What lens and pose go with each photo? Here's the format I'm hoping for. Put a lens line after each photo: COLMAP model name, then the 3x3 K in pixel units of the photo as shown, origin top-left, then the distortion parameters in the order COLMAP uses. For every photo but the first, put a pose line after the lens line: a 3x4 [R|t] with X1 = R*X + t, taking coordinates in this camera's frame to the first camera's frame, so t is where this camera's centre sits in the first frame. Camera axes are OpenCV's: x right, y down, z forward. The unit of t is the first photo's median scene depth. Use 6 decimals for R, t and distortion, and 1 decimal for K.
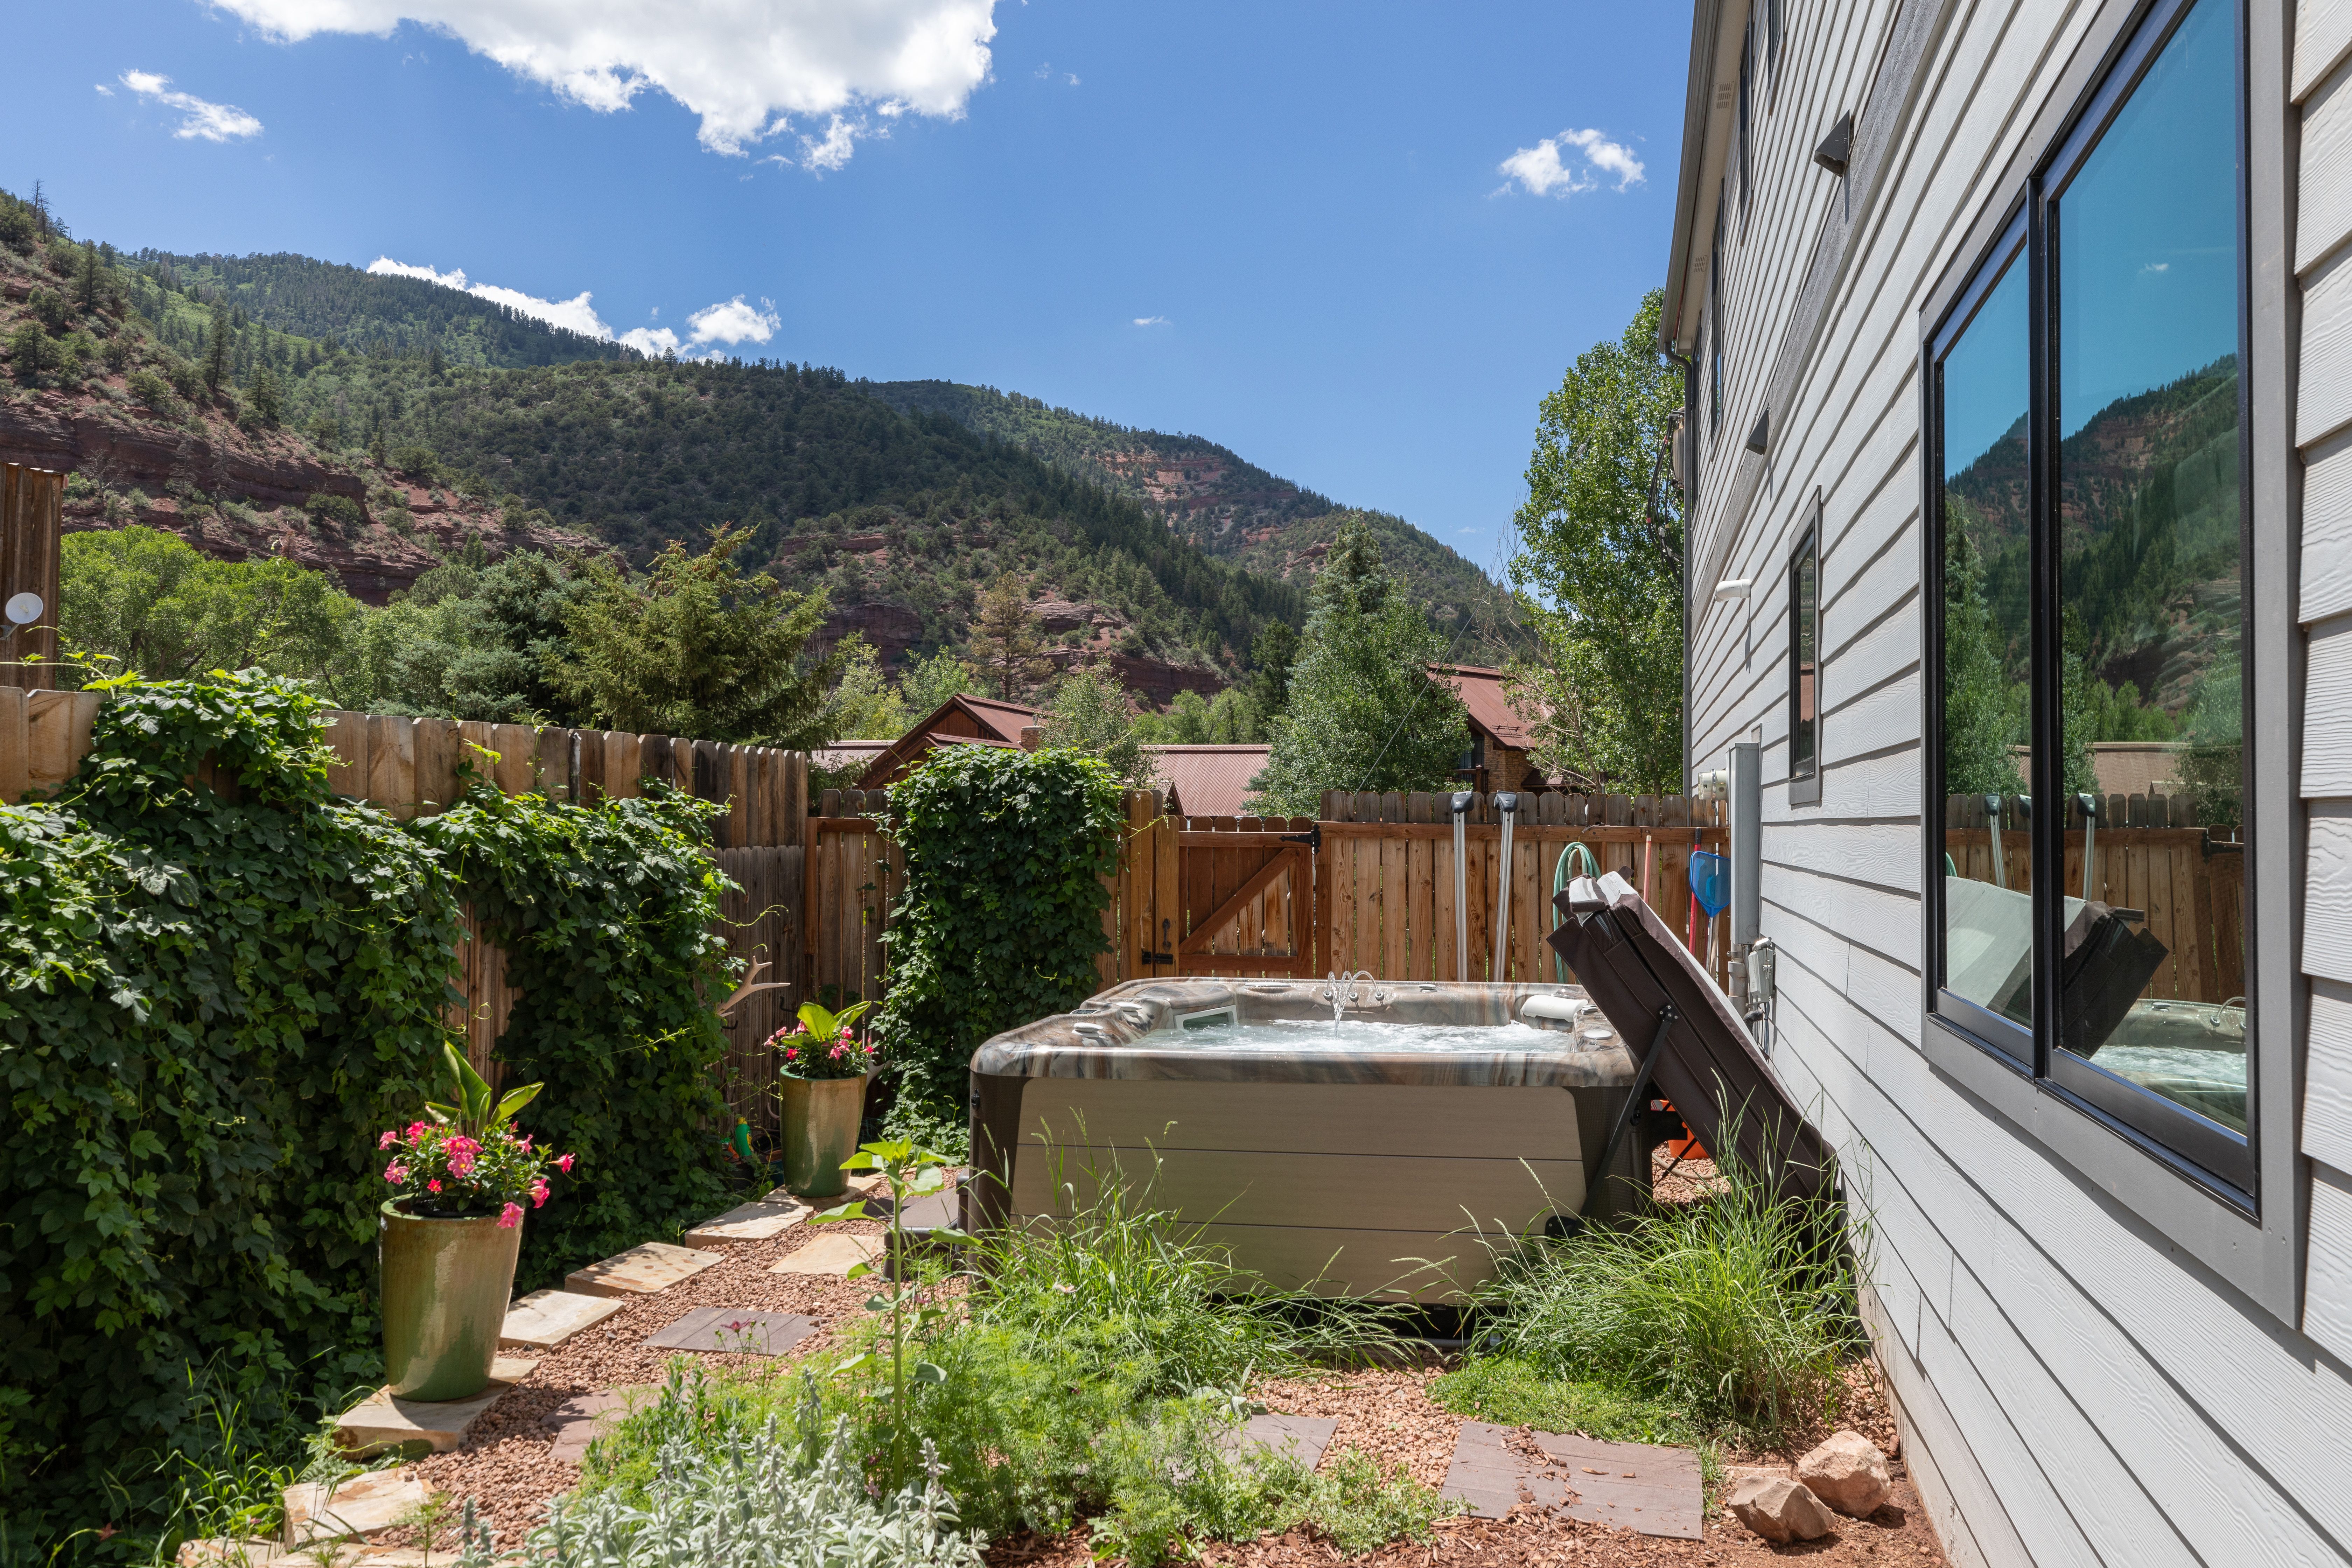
lens RADIAL K [[1797.7, 0, 1184.3], [0, 1797.7, 793.7], [0, 0, 1]] dist [-0.013338, 0.007714]
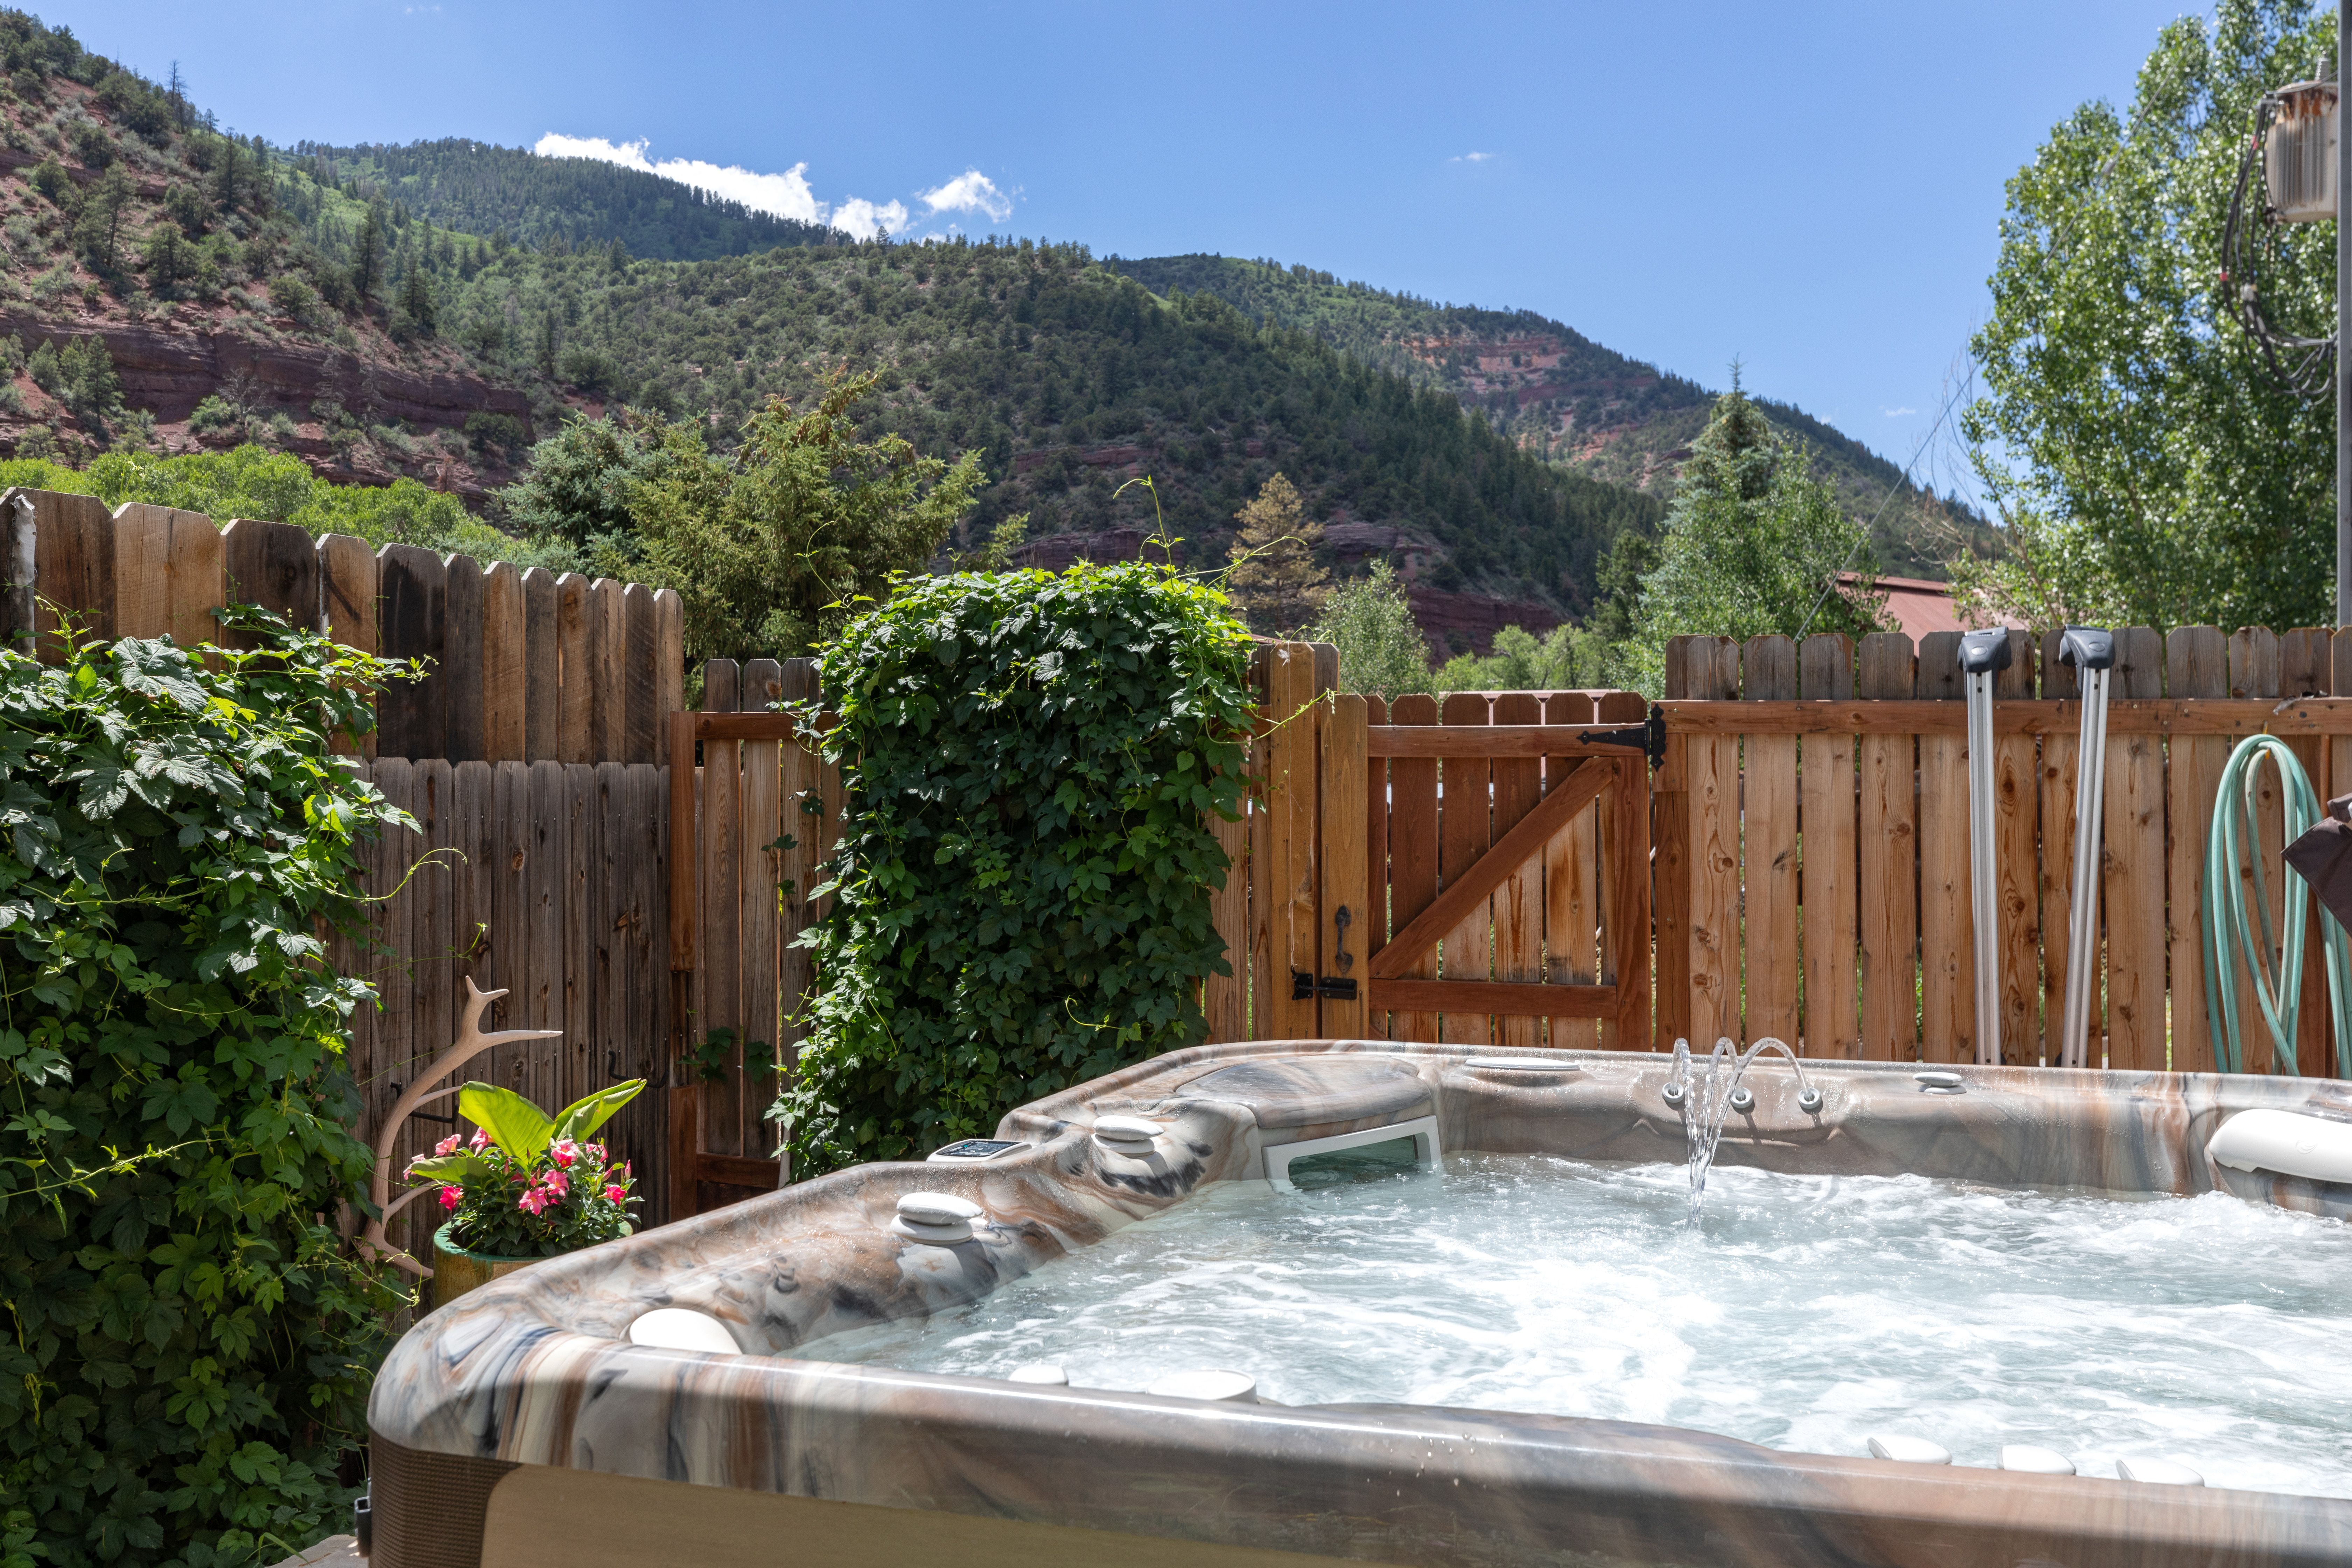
lens RADIAL K [[2186.6, 0, 1173.6], [0, 2186.6, 770.4], [0, 0, 1]] dist [-0.001243, 0.000000]
pose [[0.987763, -0.003601, -0.155924, 0.013803], [0.003785, 0.999992, 0.000882, 0.011923], [0.155919, -0.001462, 0.987769, 0.151448]]
